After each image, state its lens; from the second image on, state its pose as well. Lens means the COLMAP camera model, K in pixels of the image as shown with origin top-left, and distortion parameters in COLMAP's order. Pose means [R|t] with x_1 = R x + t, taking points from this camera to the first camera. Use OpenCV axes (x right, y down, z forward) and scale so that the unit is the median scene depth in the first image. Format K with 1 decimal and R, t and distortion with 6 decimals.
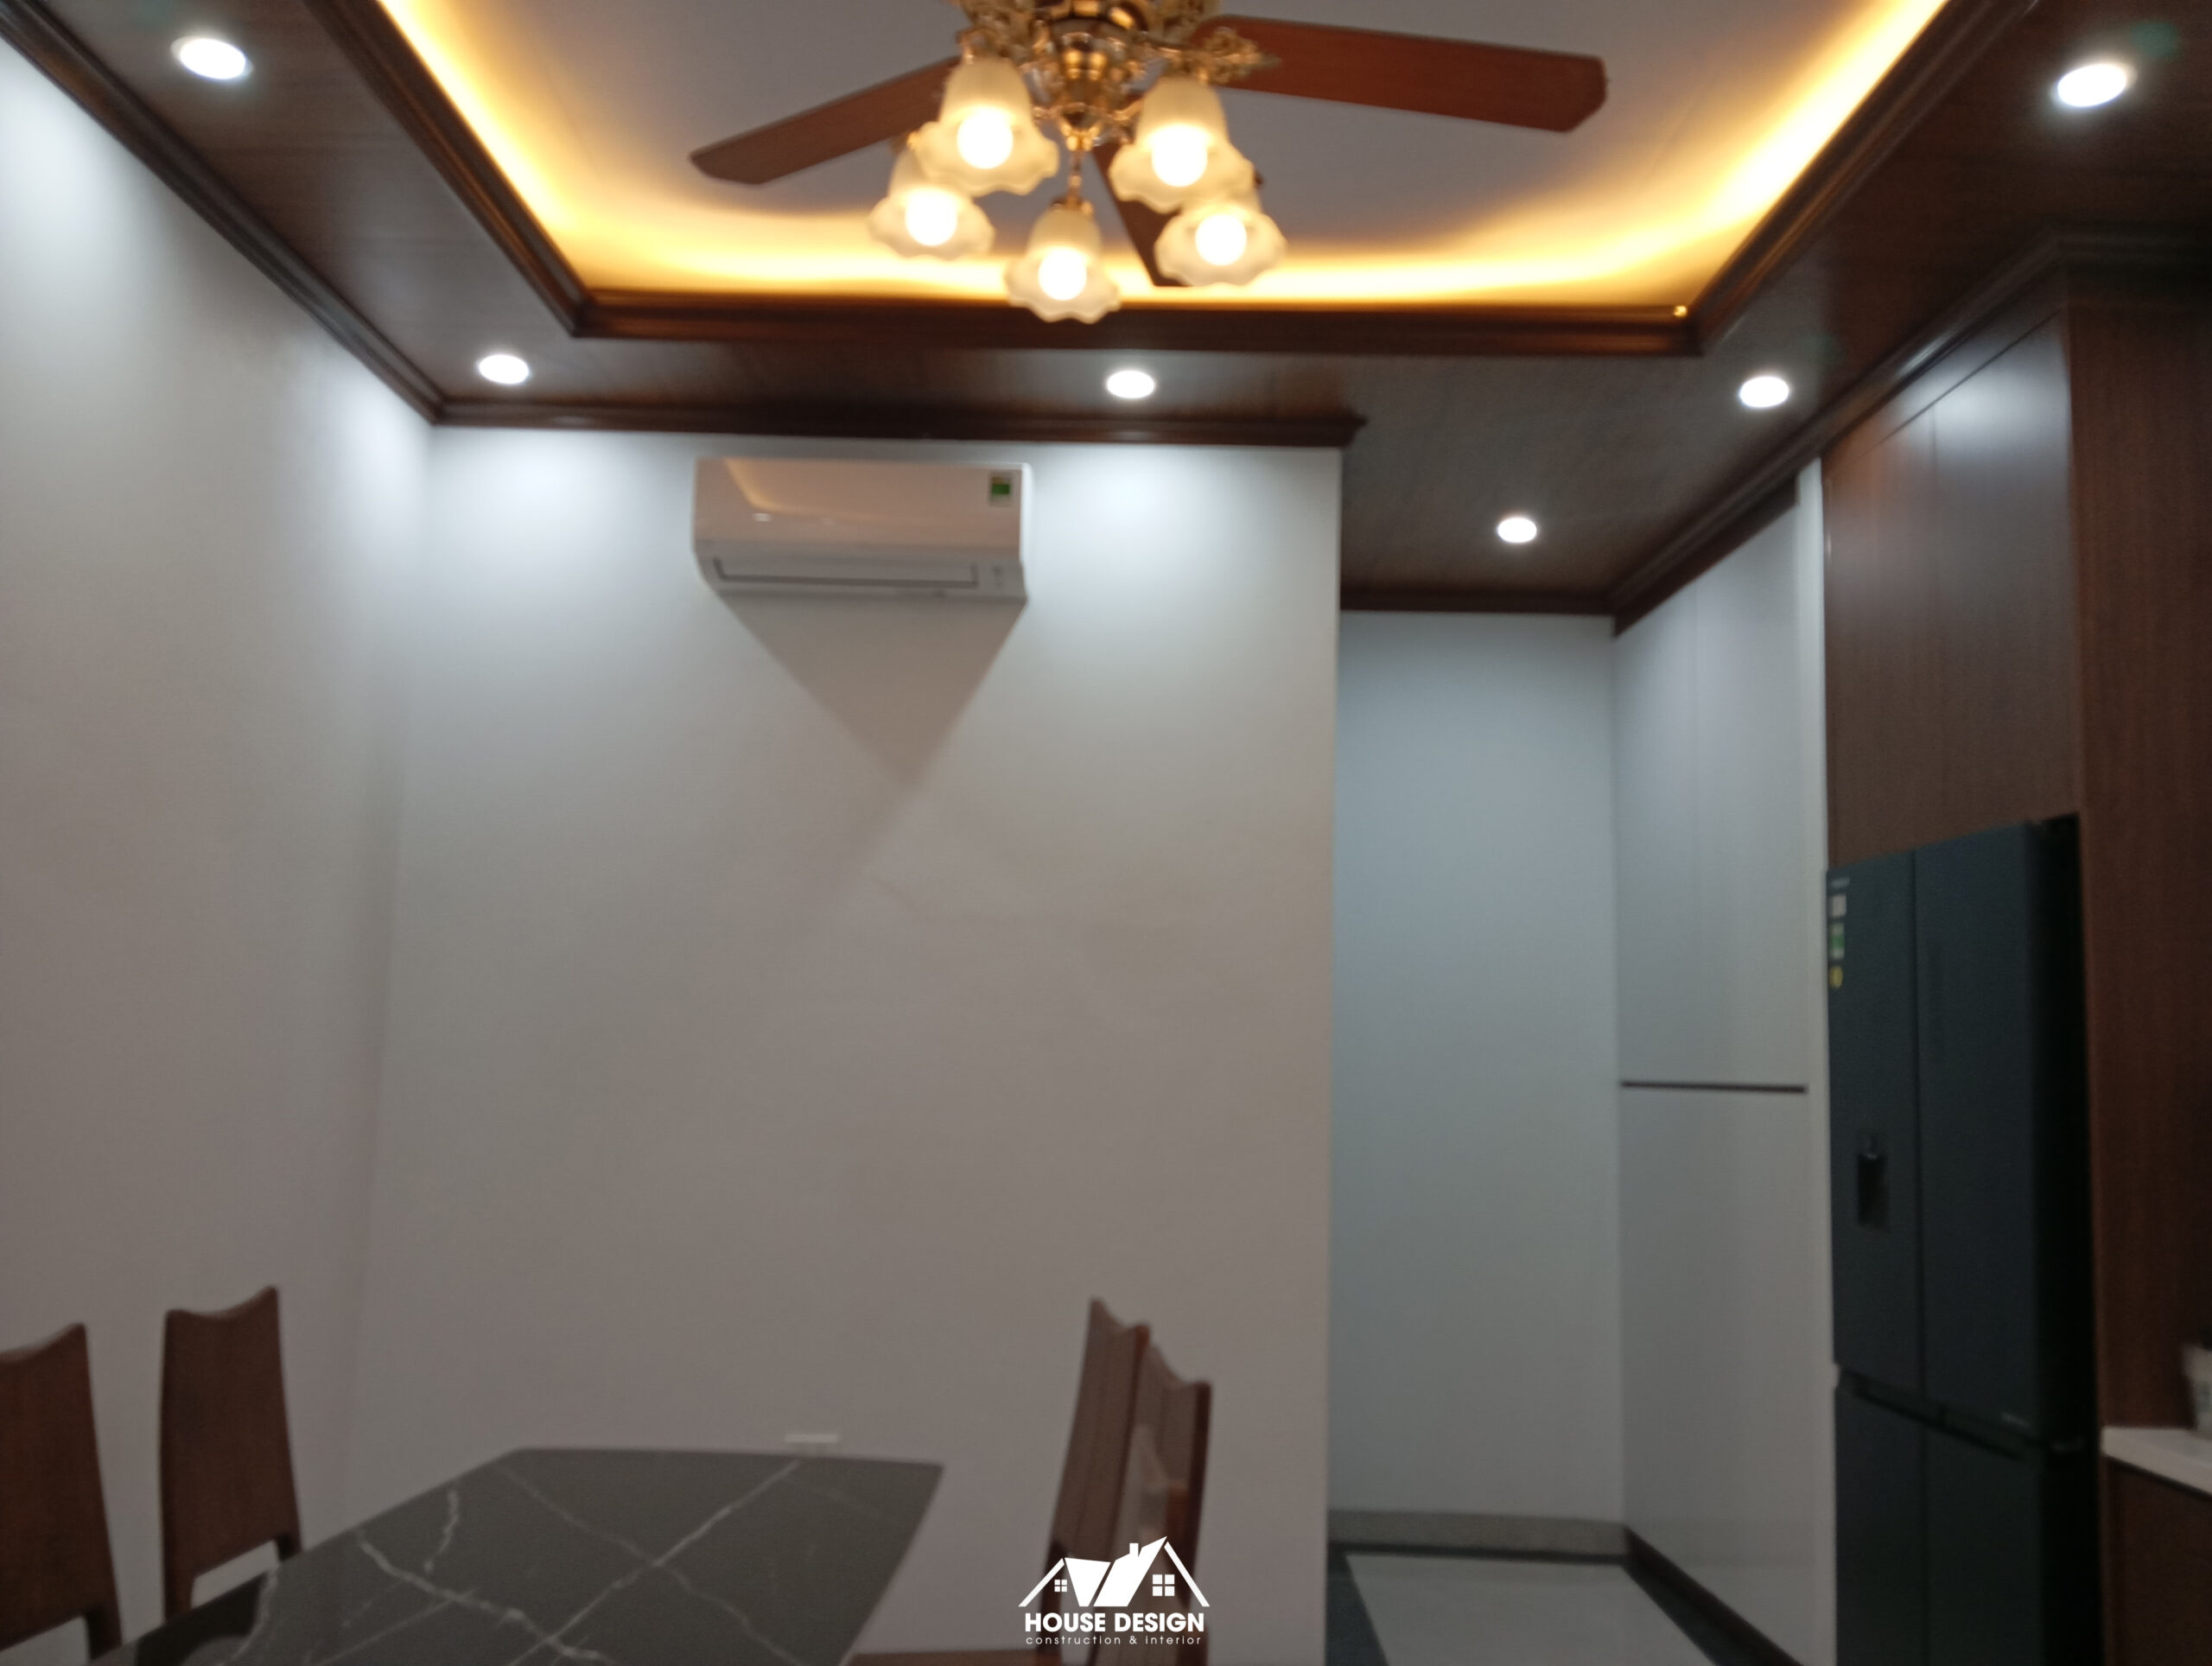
lens RADIAL K [[1799.5, 0, 1109.9], [0, 1799.5, 842.7], [0, 0, 1]] dist [0.093159, -0.174060]
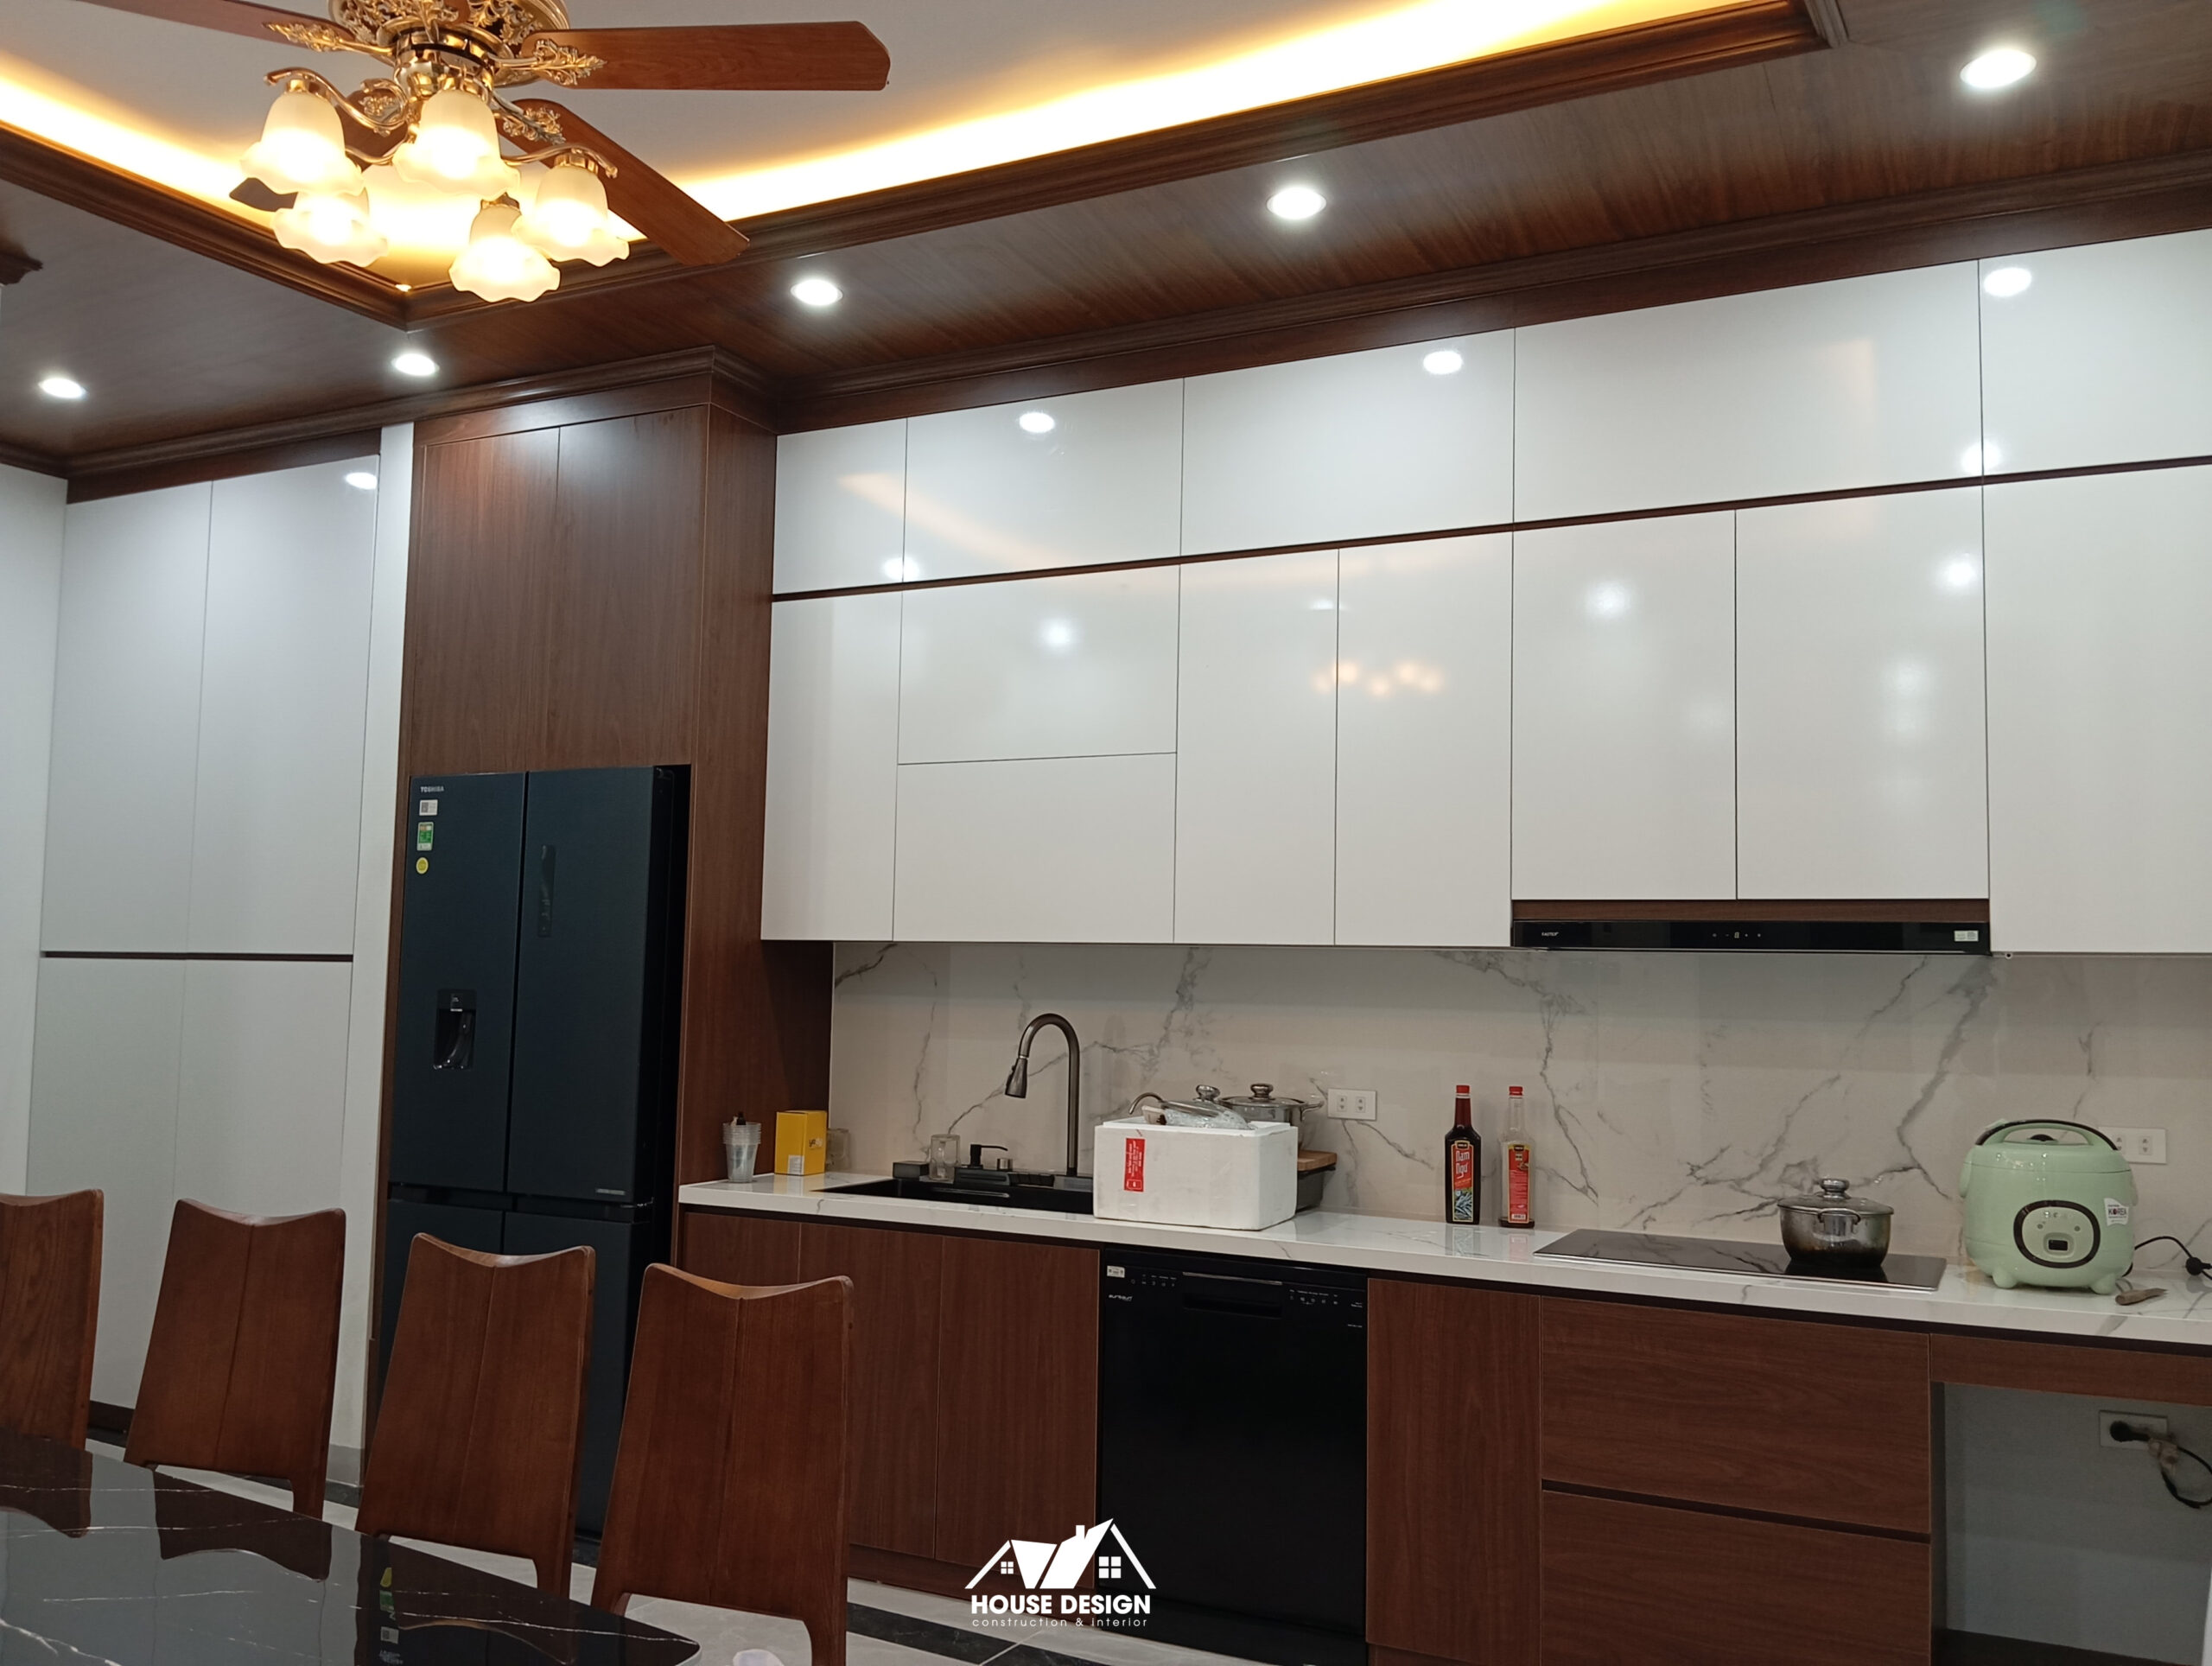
lens RADIAL K [[1799.5, 0, 1109.9], [0, 1799.5, 842.7], [0, 0, 1]] dist [0.093159, -0.174060]
pose [[0.457722, 0.040022, 0.888194, -0.510522], [-0.112096, 0.993612, 0.012995, -0.009705], [-0.882001, -0.105511, 0.459284, 0.041292]]
